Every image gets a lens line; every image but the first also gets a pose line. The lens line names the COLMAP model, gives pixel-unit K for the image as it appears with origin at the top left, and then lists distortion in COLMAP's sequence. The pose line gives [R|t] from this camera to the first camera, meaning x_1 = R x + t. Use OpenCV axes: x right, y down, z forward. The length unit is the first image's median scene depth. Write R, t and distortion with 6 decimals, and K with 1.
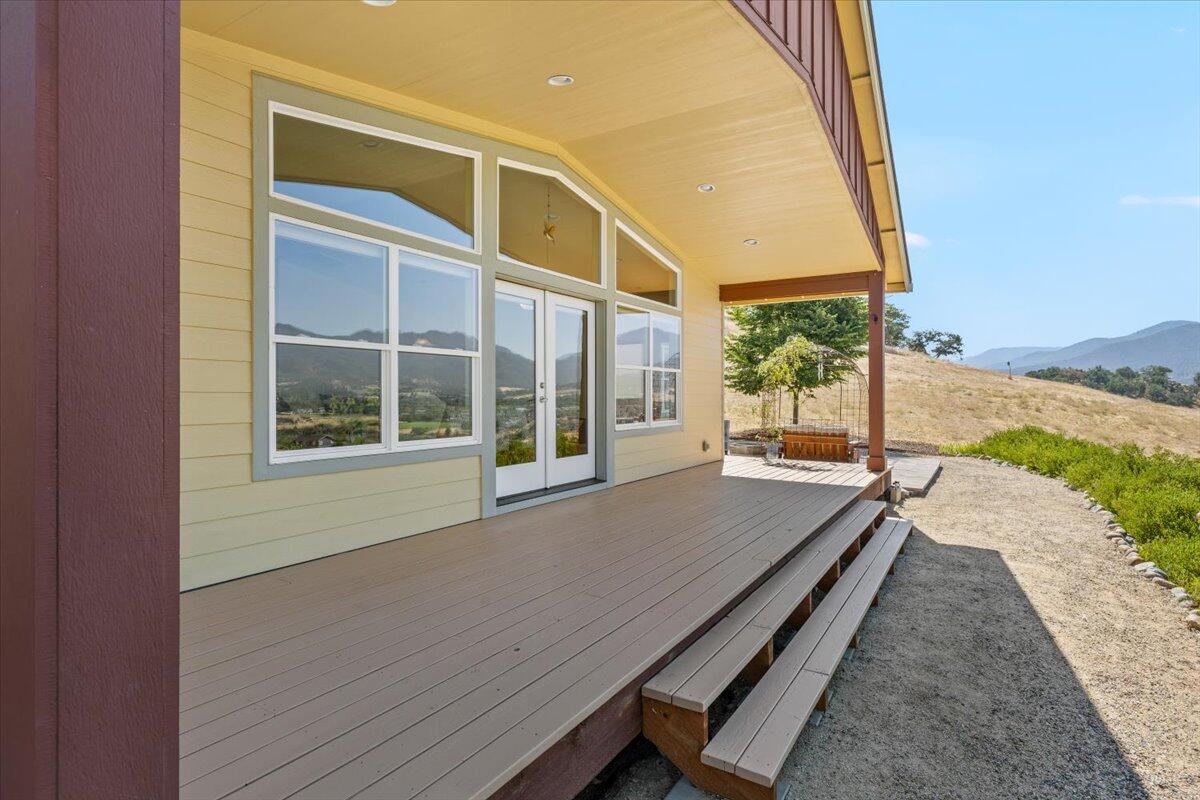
lens RADIAL K [[605.7, 0, 600.0], [0, 605.7, 400.0], [0, 0, 1]] dist [-0.000064, -0.000105]
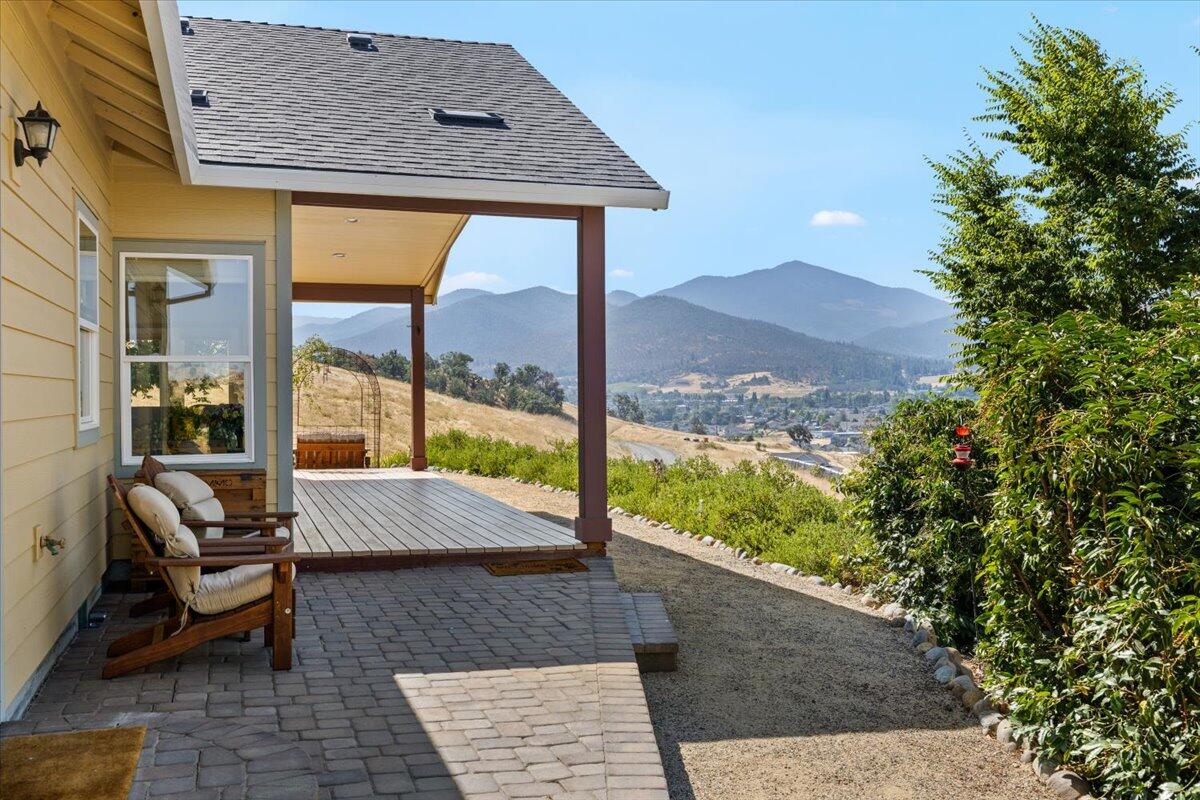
lens RADIAL K [[1154.9, 0, 600.0], [0, 1154.9, 400.0], [0, 0, 1]] dist [-0.001682, -0.001380]
pose [[0.643001, -0.008361, 0.765820, -0.754504], [0.010734, 0.999941, 0.001904, -0.007309], [-0.765790, 0.006996, 0.643052, -0.473825]]
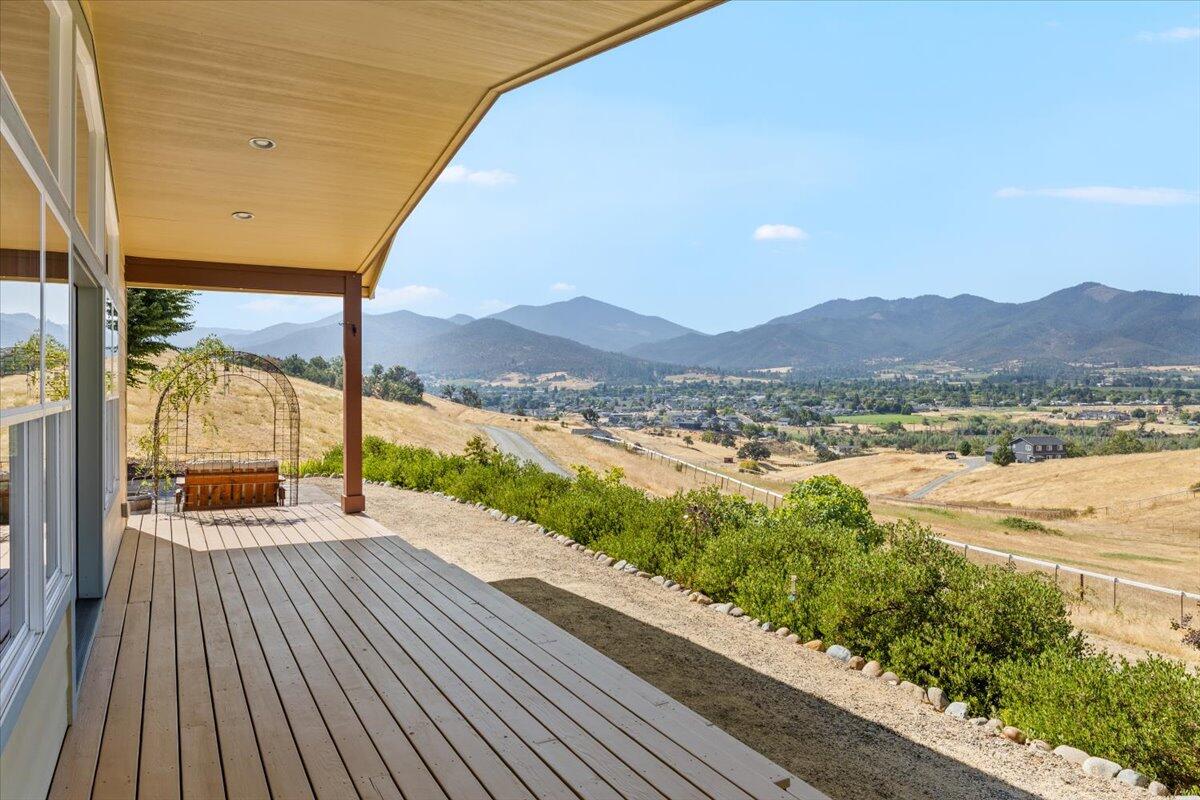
lens RADIAL K [[800.1, 0, 598.1], [0, 800.1, 387.0], [0, 0, 1]] dist [0.004473, -0.000455]
pose [[0.490067, -0.002734, 0.871681, -0.278141], [0.008160, 0.999966, -0.001452, -0.042087], [-0.871647, 0.007824, 0.490072, 0.138408]]
